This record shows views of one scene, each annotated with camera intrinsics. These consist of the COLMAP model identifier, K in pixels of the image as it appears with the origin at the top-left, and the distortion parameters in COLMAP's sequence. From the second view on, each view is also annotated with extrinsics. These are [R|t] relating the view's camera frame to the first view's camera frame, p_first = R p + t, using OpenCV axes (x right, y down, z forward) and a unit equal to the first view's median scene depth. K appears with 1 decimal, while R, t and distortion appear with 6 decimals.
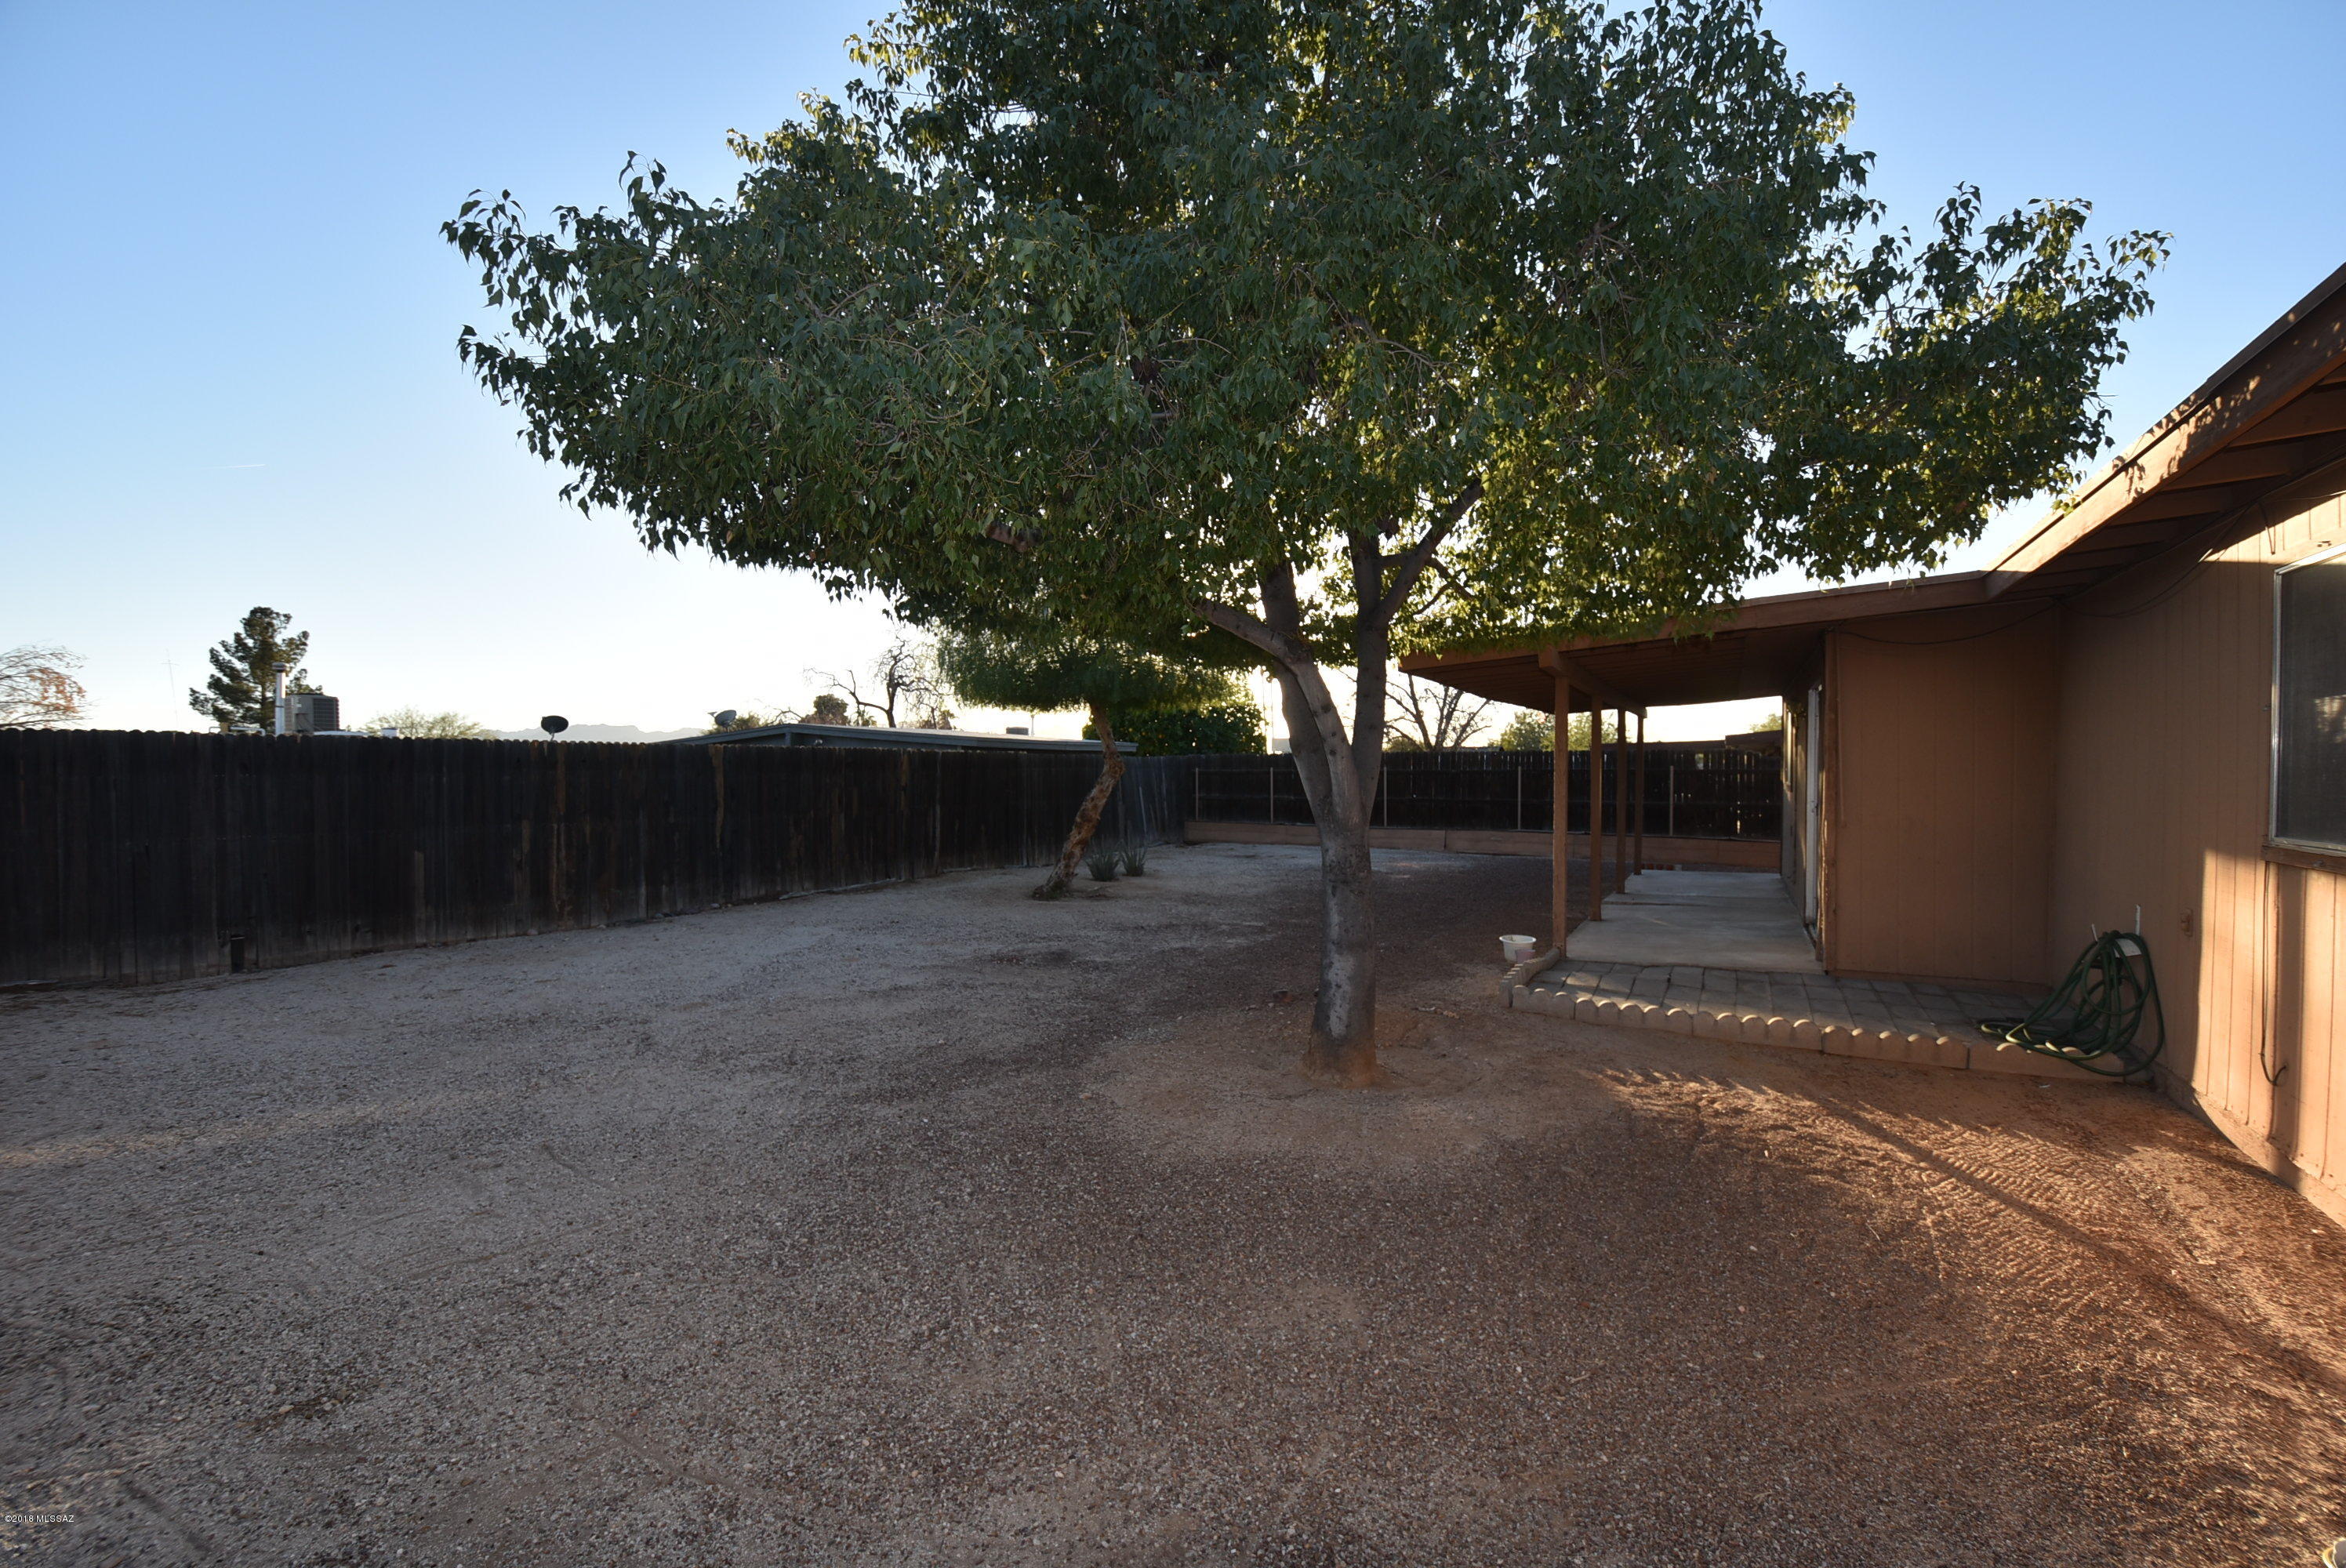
lens RADIAL K [[1026.8, 0, 1181.5], [0, 1026.8, 774.4], [0, 0, 1]] dist [-0.000379, -0.014094]
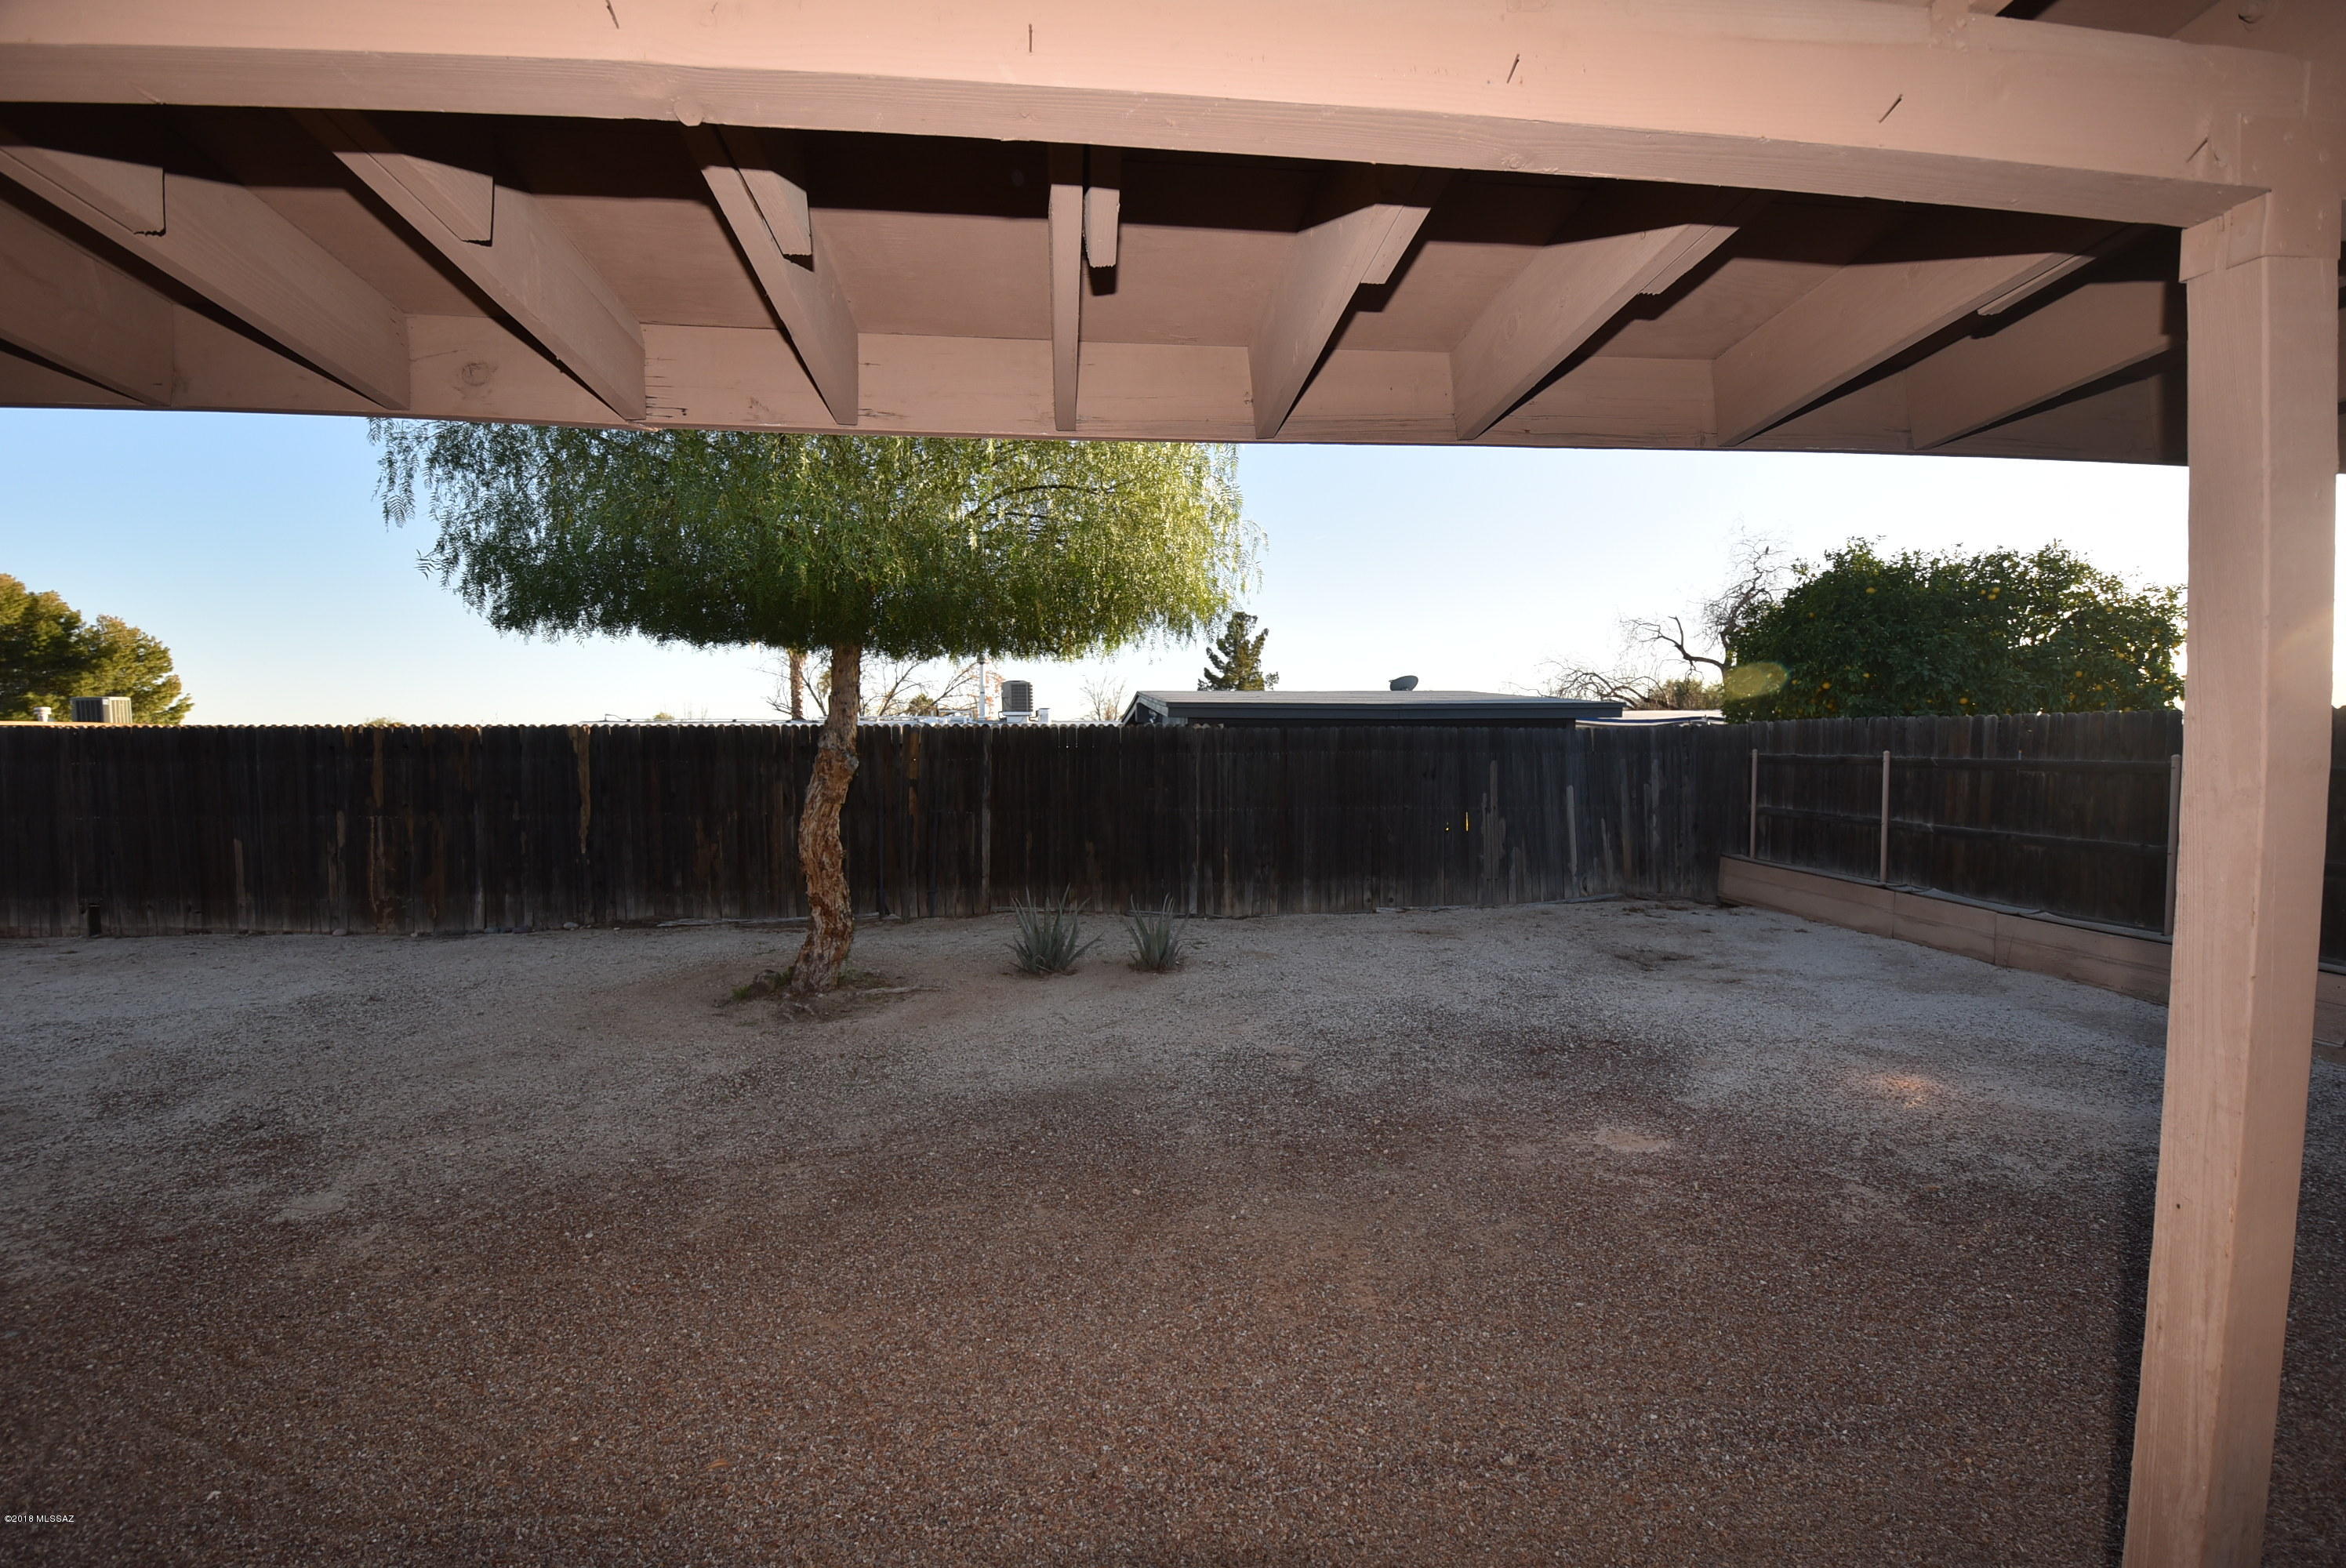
lens RADIAL K [[1026.8, 0, 1188.0], [0, 1026.8, 796.3], [0, 0, 1]] dist [-0.000379, -0.014094]
pose [[0.579674, 0.045059, -0.813601, 0.563598], [-0.002744, 0.998572, 0.053348, -0.020910], [0.814844, -0.028691, 0.578970, 1.096950]]
